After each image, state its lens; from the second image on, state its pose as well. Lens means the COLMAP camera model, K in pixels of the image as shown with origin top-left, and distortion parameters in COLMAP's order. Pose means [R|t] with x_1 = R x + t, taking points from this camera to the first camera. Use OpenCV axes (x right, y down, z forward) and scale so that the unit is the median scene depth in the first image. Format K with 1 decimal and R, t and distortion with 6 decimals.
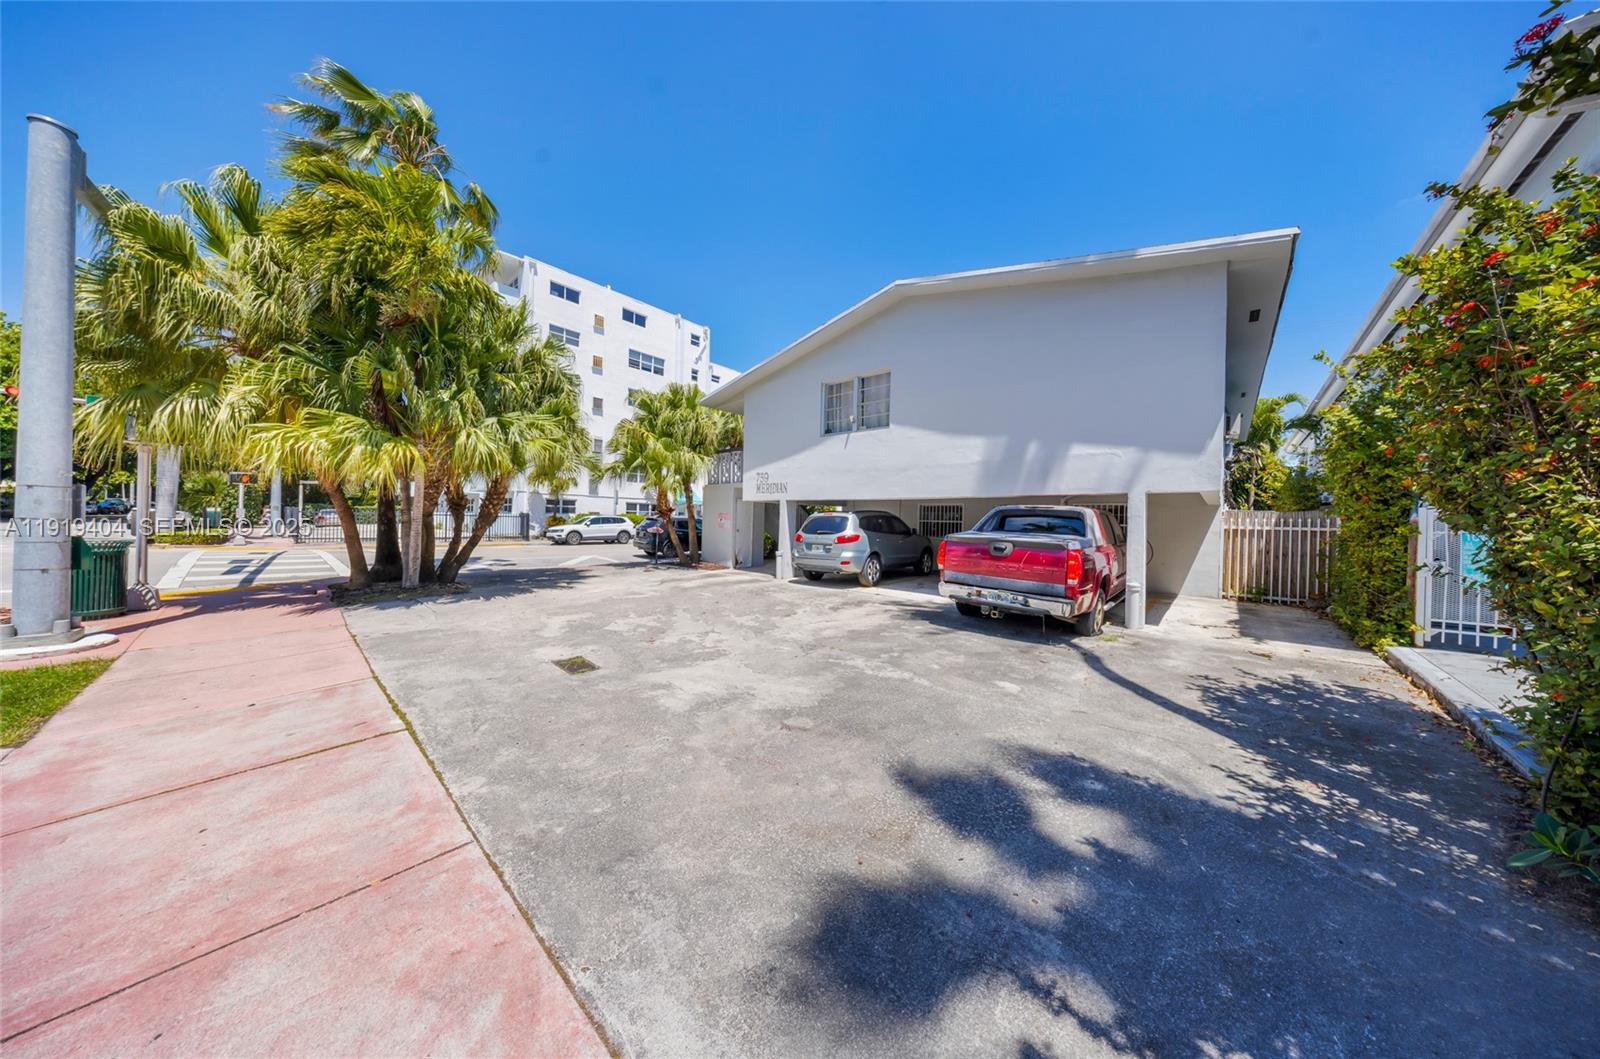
lens RADIAL K [[477.5, 0, 799.6], [0, 477.5, 521.5], [0, 0, 1]] dist [0.000687, -0.000002]
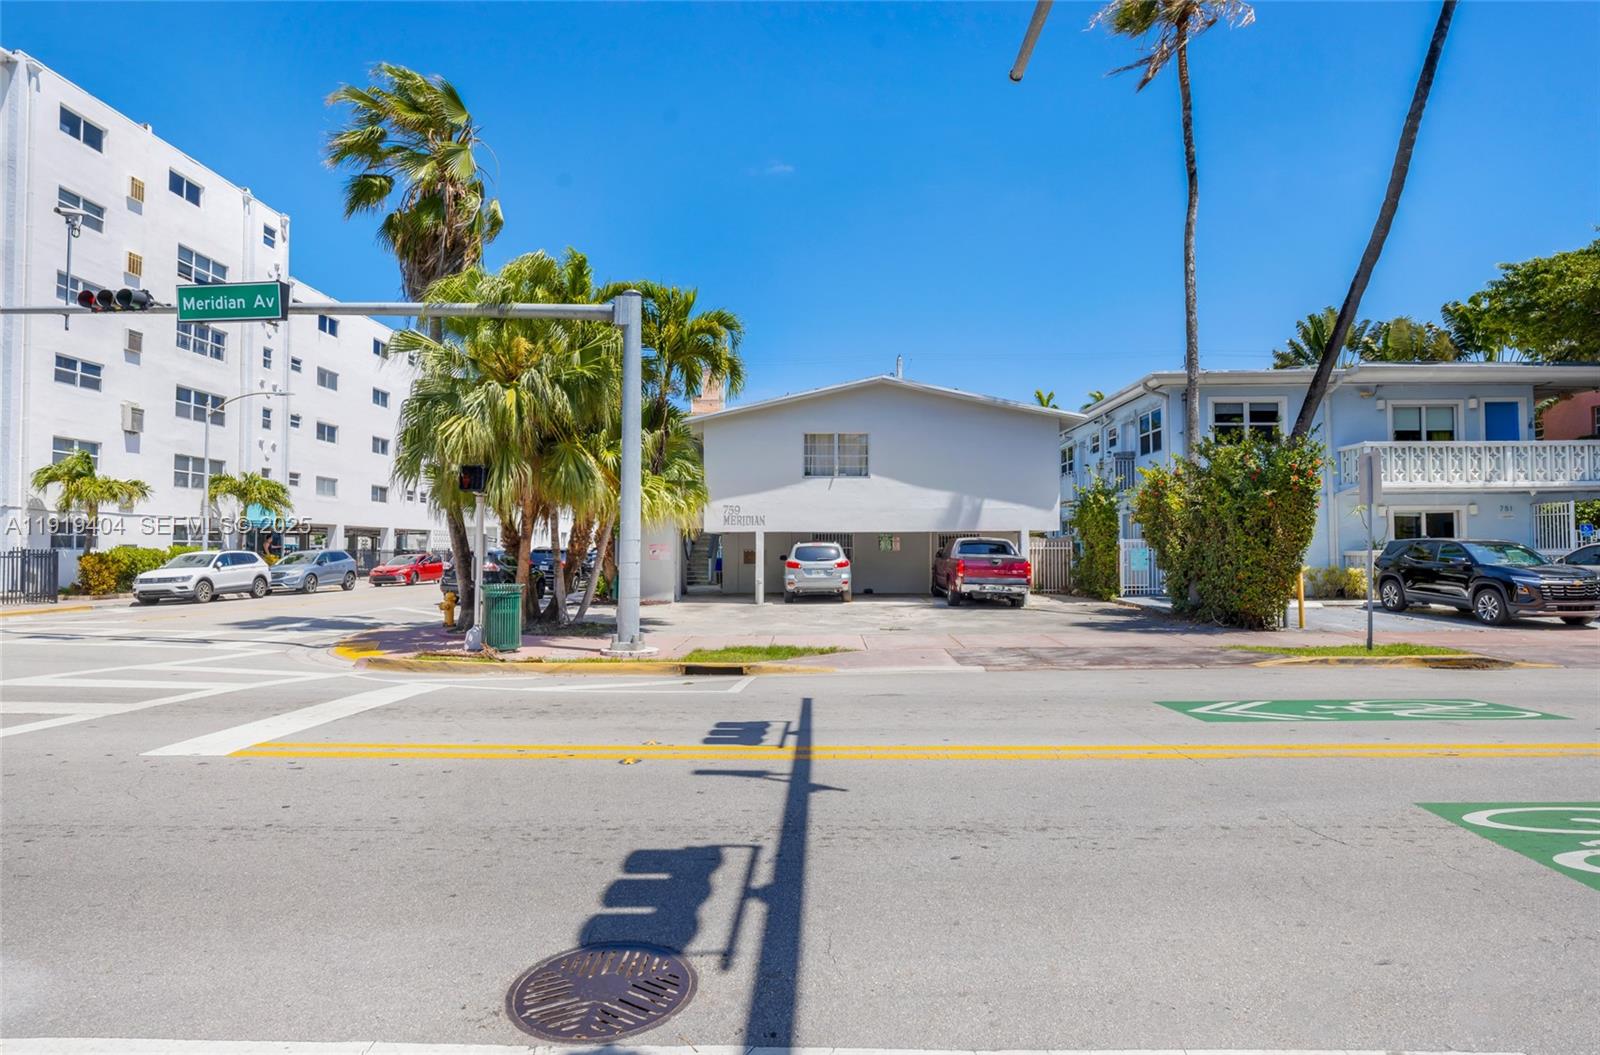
lens RADIAL K [[905.6, 0, 800.3], [0, 905.6, 529.3], [0, 0, 1]] dist [-0.006682, 0.000104]
pose [[0.758302, -0.009740, 0.651831, -0.608218], [0.021229, 0.999727, -0.009757, -0.013034], [-0.651558, 0.021237, 0.758302, -0.292105]]
